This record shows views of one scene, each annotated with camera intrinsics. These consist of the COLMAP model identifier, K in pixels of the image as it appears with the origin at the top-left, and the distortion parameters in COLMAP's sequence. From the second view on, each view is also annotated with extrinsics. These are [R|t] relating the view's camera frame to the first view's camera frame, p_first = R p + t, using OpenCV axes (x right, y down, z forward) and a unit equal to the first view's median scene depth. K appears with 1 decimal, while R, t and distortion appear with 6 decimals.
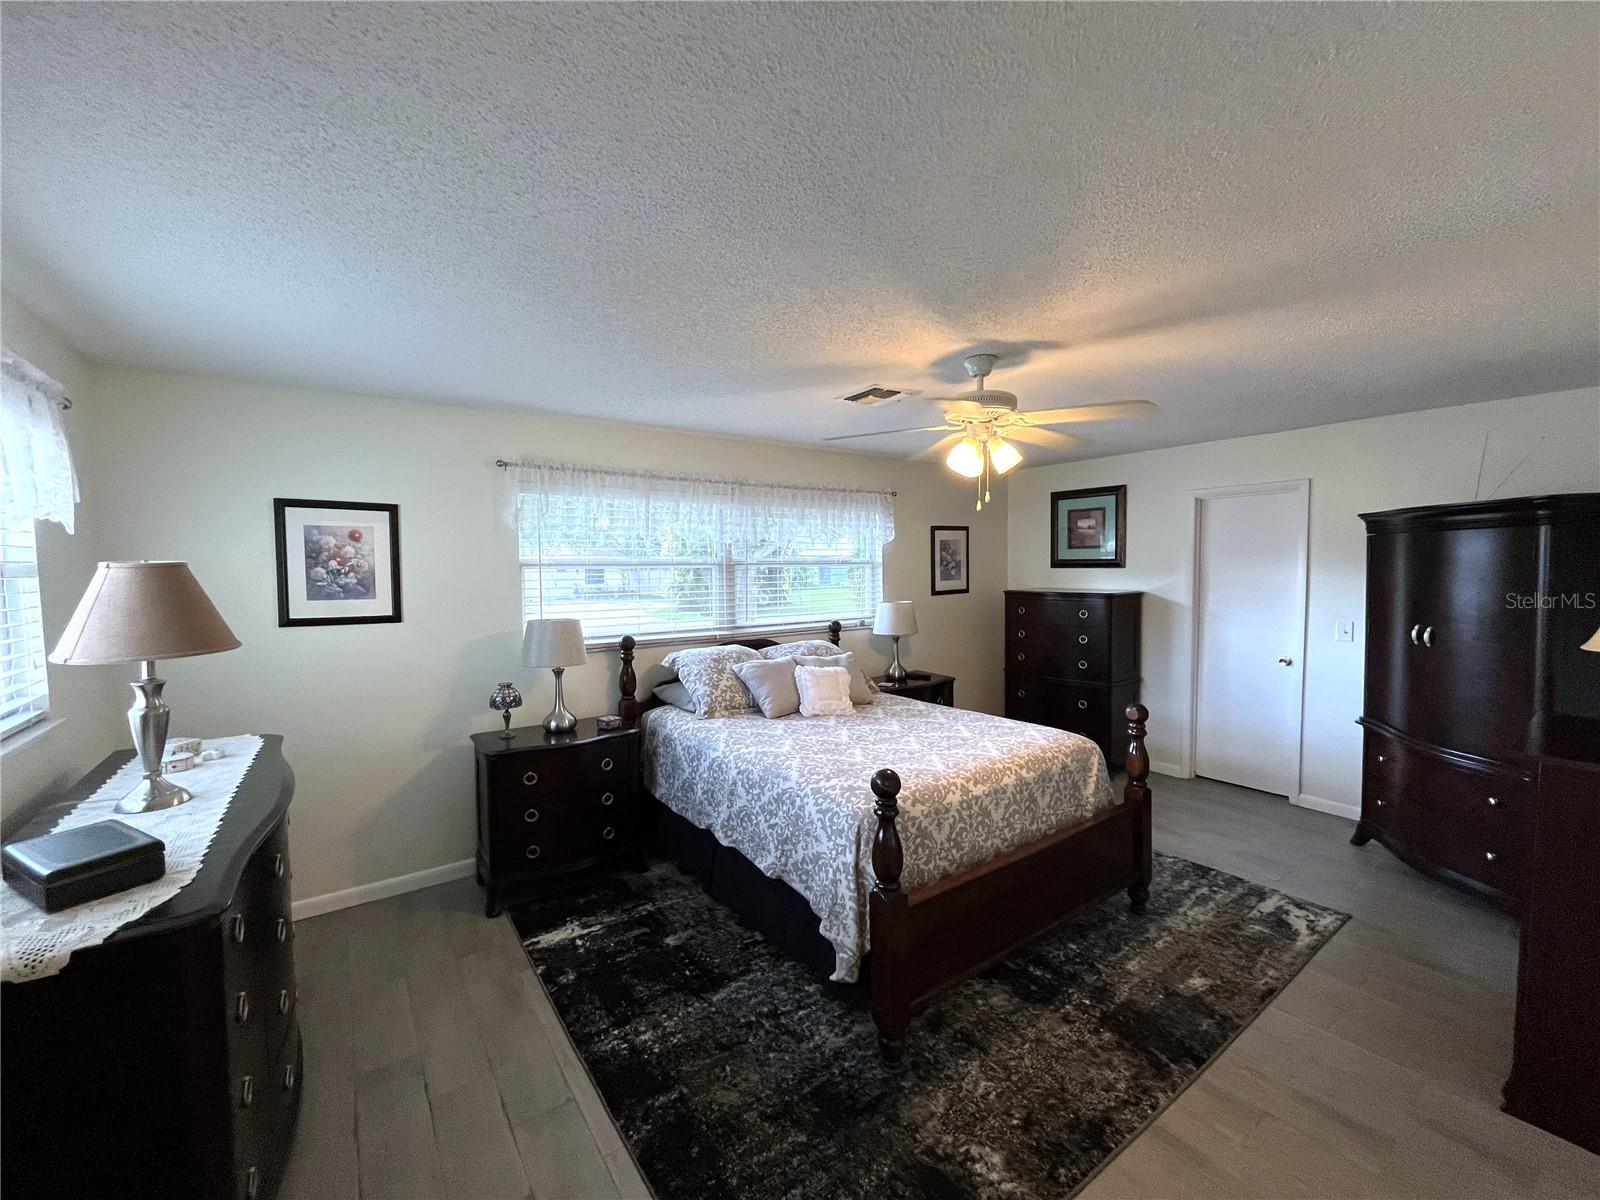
lens RADIAL K [[651.6, 0, 796.3], [0, 651.6, 598.9], [0, 0, 1]] dist [-0.002162, -0.000403]
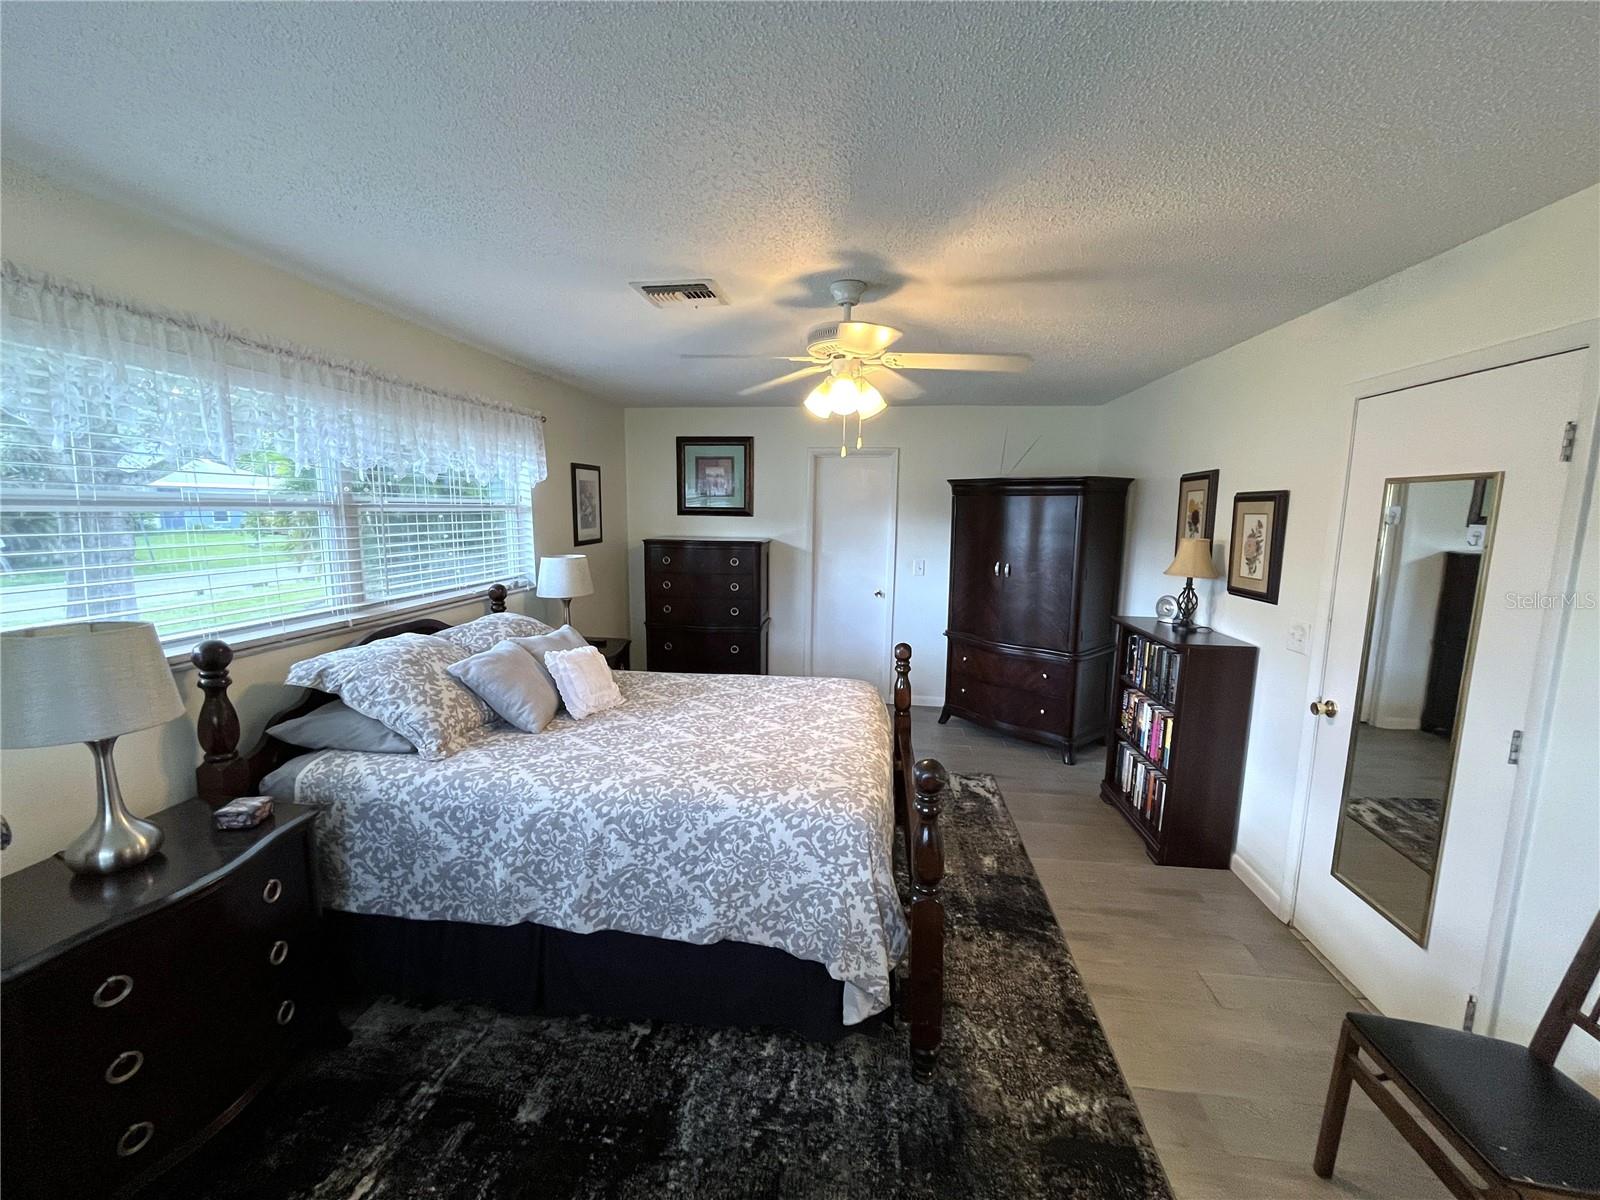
lens RADIAL K [[651.6, 0, 799.5], [0, 651.6, 599.4], [0, 0, 1]] dist [-0.002162, -0.000403]
pose [[0.674050, -0.082756, 0.734036, -0.428994], [0.017249, 0.995197, 0.096360, -0.026064], [-0.738484, -0.052290, 0.672240, 0.403705]]
